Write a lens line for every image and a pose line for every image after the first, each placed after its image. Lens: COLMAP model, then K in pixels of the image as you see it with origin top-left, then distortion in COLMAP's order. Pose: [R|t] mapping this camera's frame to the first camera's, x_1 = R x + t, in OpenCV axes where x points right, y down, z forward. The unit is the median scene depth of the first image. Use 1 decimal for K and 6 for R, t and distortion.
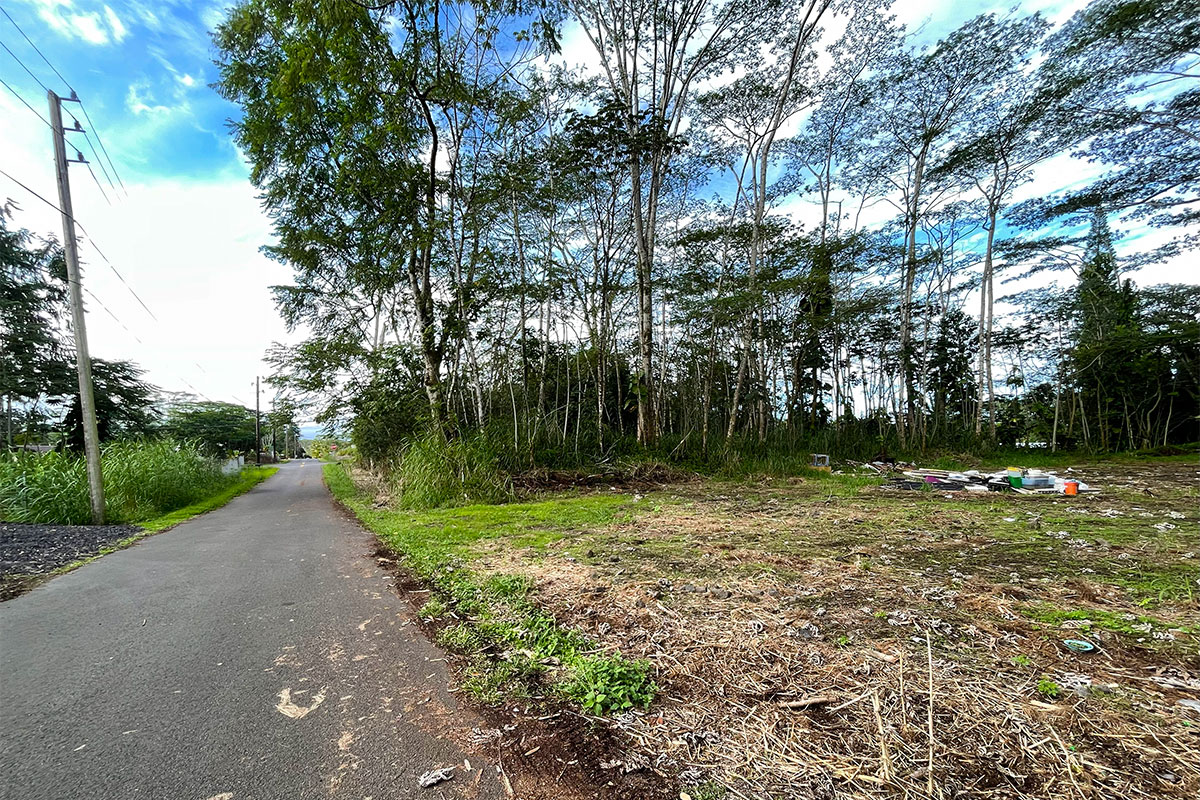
lens RADIAL K [[486.1, 0, 602.5], [0, 486.1, 451.0], [0, 0, 1]] dist [-0.003093, -0.000763]
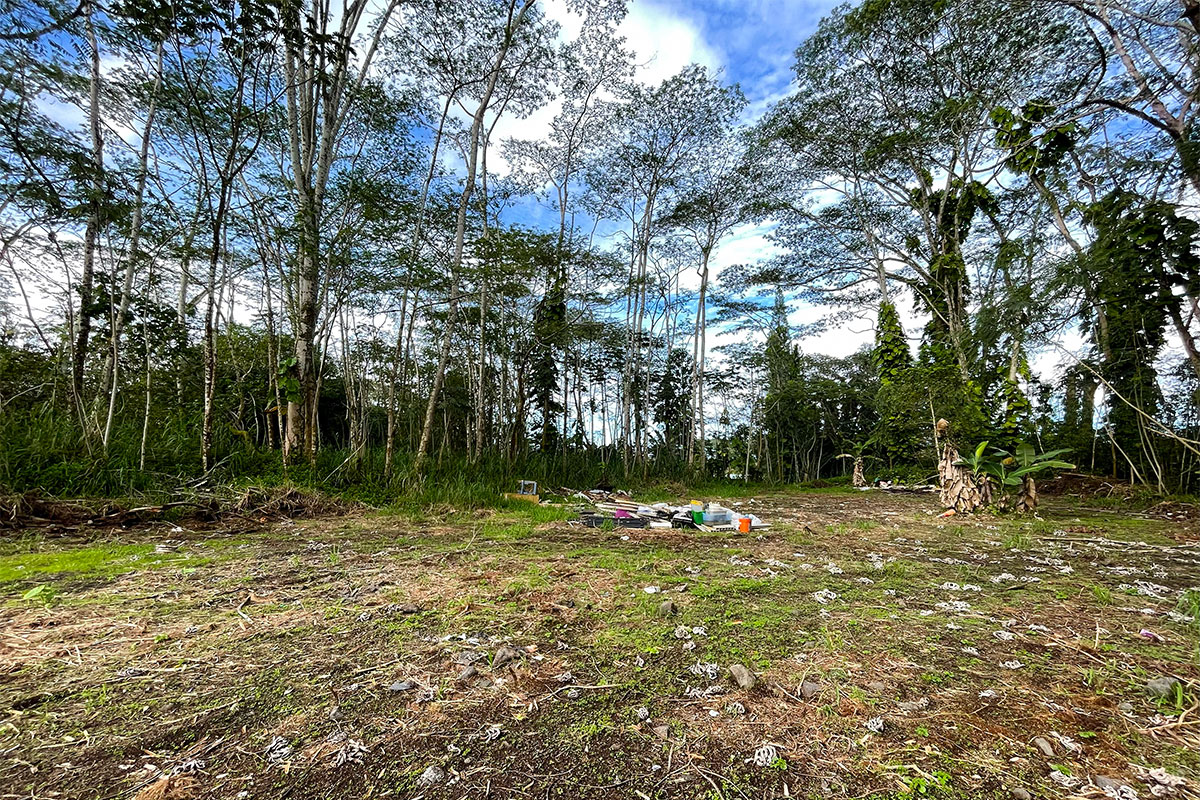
lens RADIAL K [[488.5, 0, 603.1], [0, 488.5, 454.8], [0, 0, 1]] dist [-0.001198, -0.000224]
pose [[0.900262, 0.043122, 0.433207, 0.158293], [-0.025226, 0.998577, -0.046977, -0.001463], [-0.434617, 0.031363, 0.900069, 0.140944]]
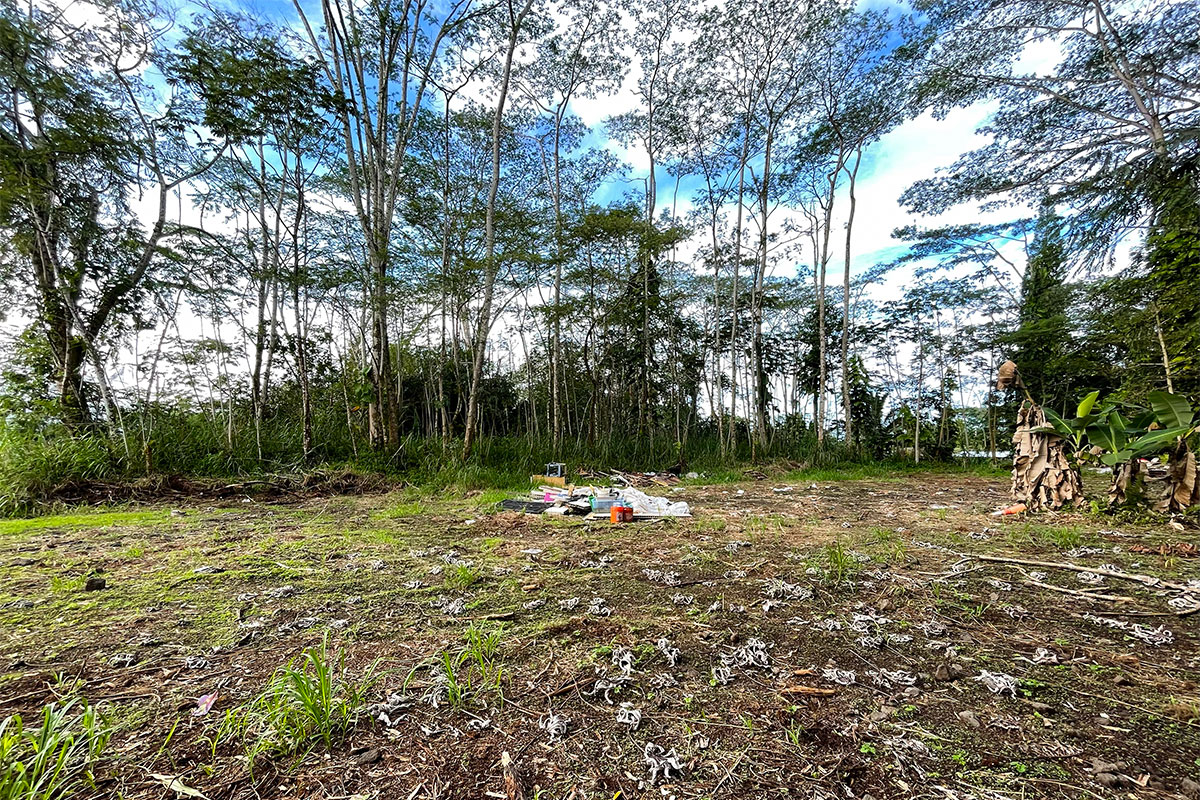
lens RADIAL K [[488.5, 0, 603.1], [0, 488.5, 454.8], [0, 0, 1]] dist [-0.001198, -0.000224]
pose [[0.999219, 0.011458, -0.037825, 0.460287], [-0.011500, 0.999933, -0.000883, -0.006742], [0.037812, 0.001317, 0.999284, 0.110245]]
